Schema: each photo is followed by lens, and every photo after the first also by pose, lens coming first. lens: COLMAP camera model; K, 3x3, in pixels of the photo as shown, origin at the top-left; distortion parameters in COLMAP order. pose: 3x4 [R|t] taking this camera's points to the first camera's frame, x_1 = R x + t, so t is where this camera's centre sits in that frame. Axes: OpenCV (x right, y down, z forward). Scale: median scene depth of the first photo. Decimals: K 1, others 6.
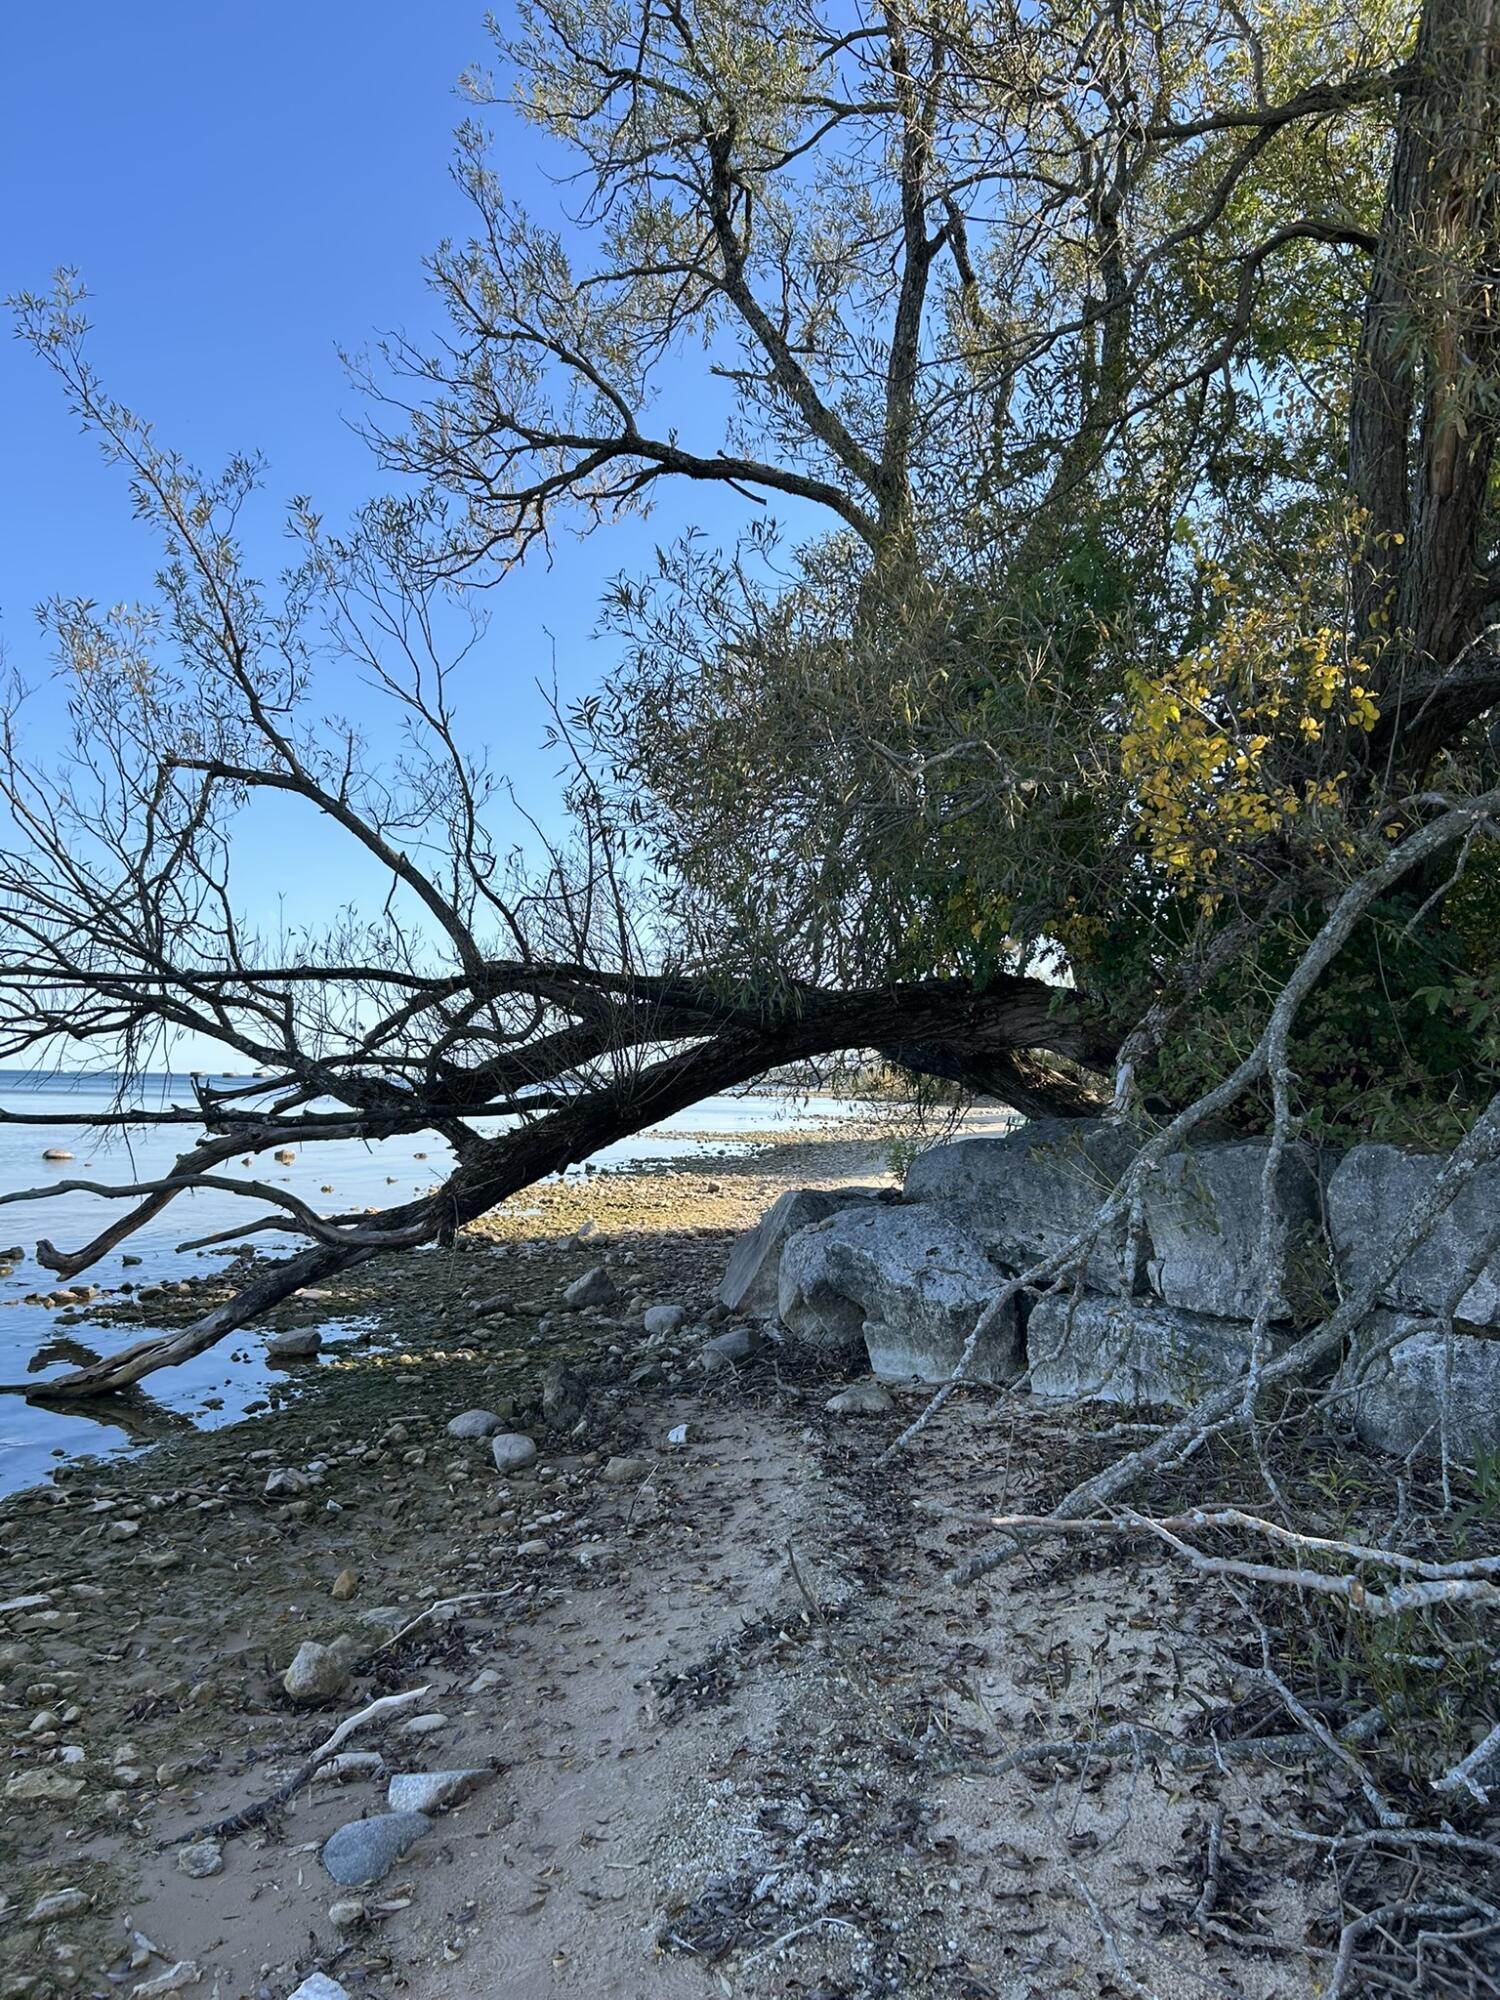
lens RADIAL K [[1512.7, 0, 743.6], [0, 1512.7, 1010.3], [0, 0, 1]] dist [0.050559, -0.051960]
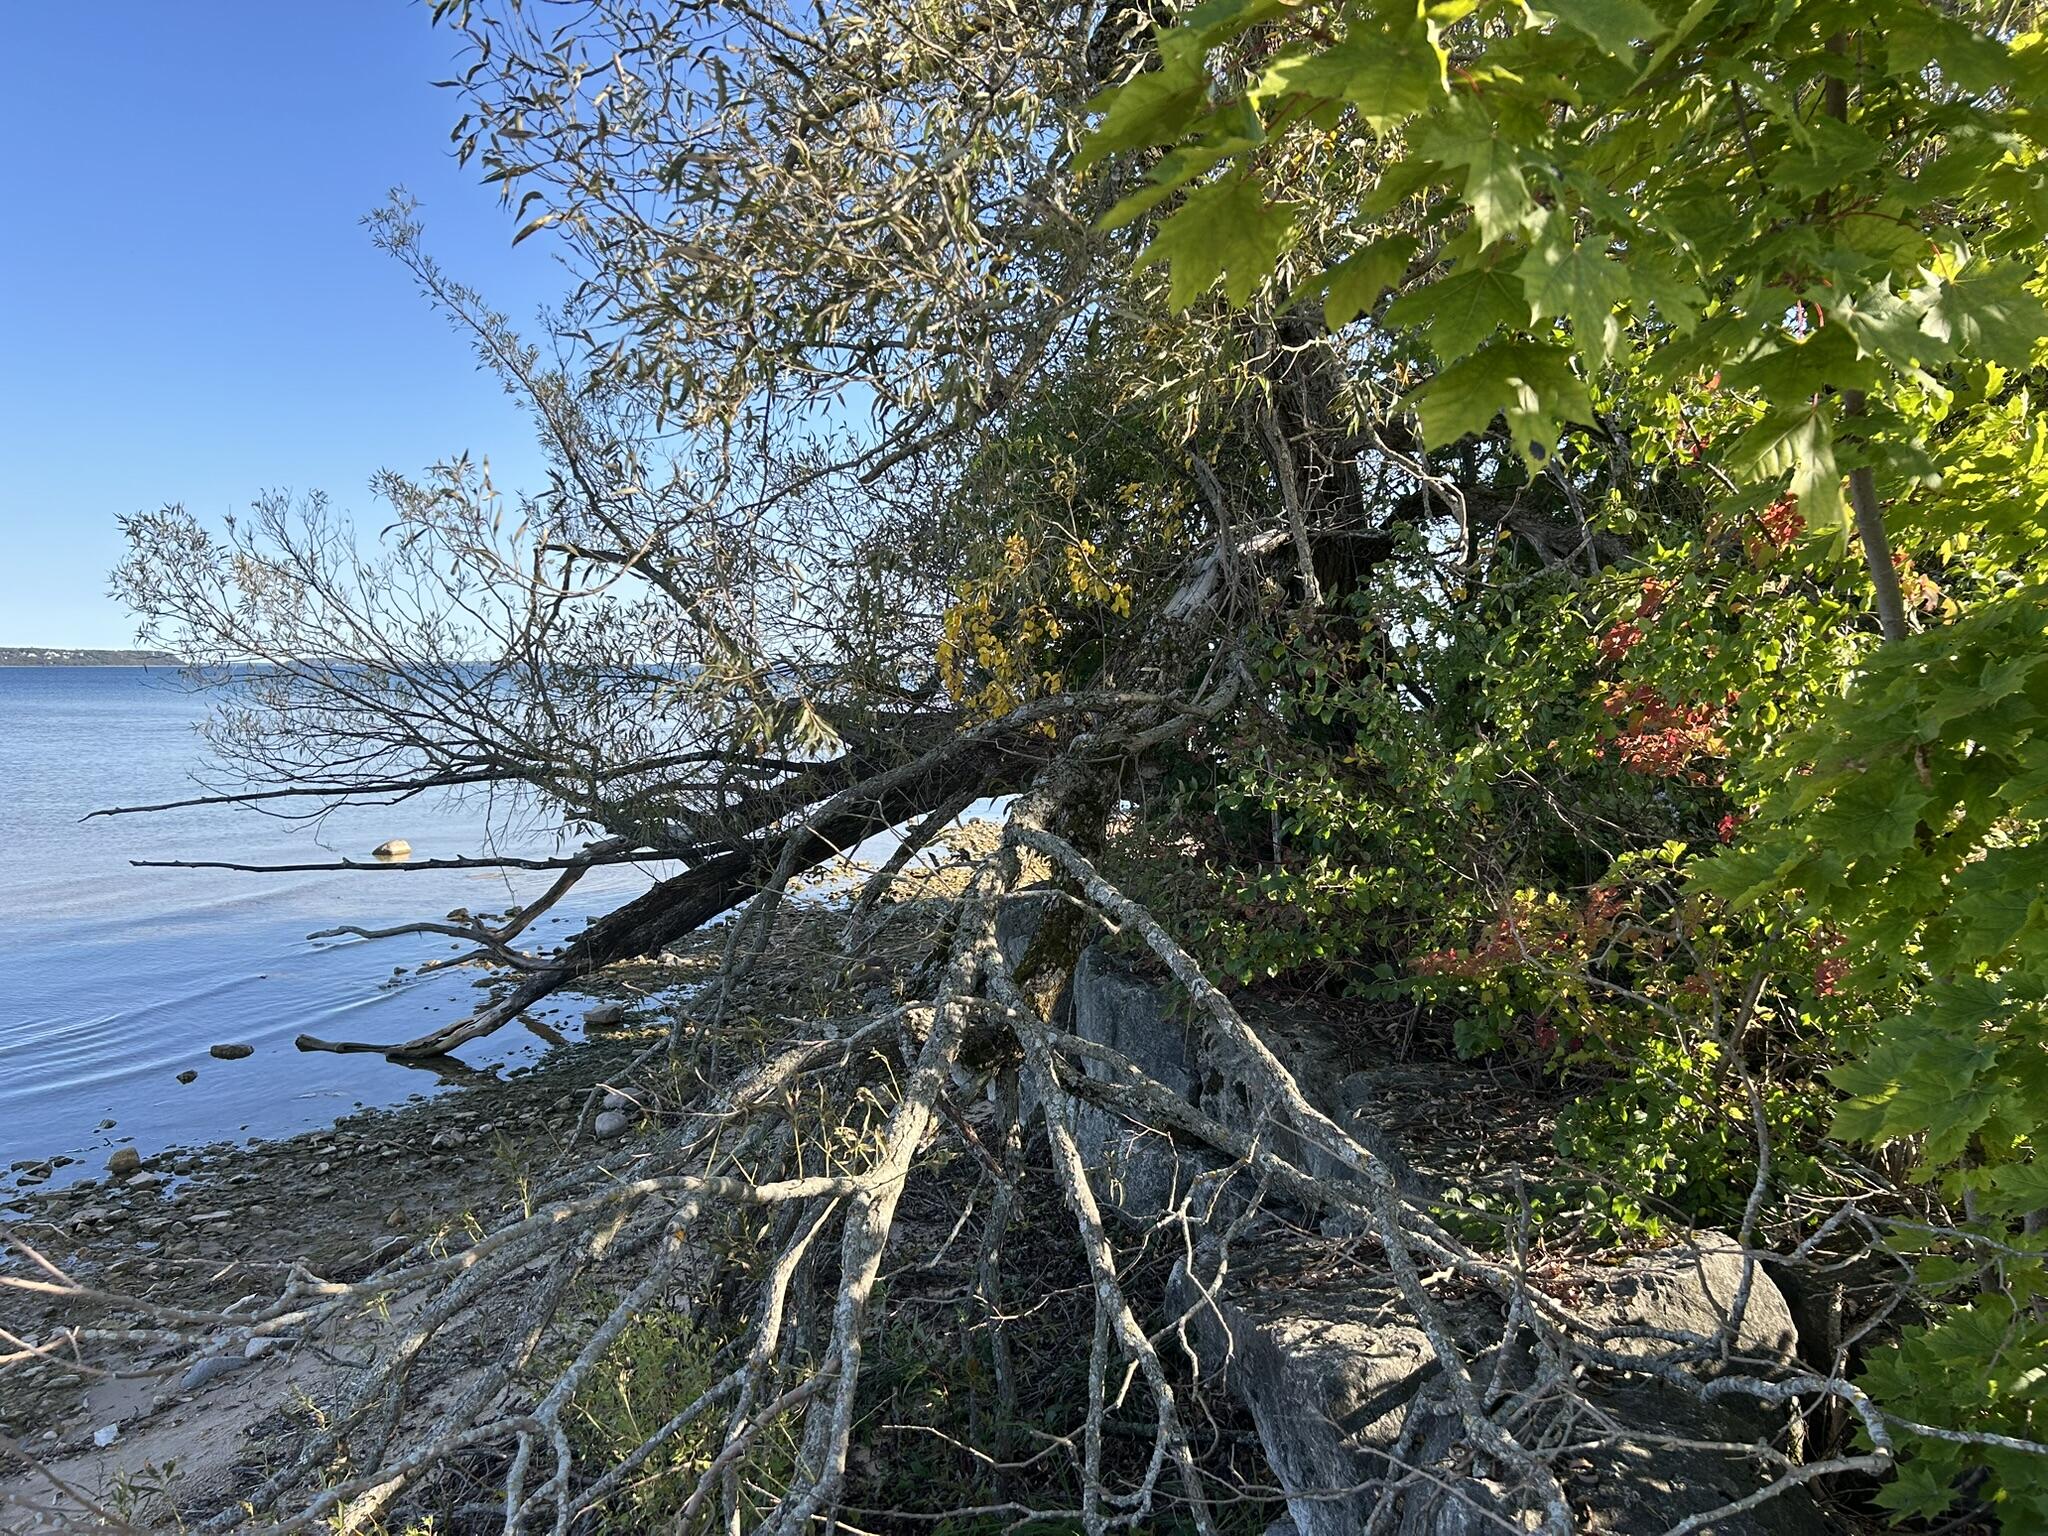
lens RADIAL K [[1549.0, 0, 1015.0], [0, 1549.0, 774.7], [0, 0, 1]] dist [0.050559, -0.051960]
pose [[0.960166, -0.006318, -0.279359, 0.417484], [0.038773, 0.993086, 0.110804, -0.121683], [0.276727, -0.117222, 0.953772, -0.165547]]
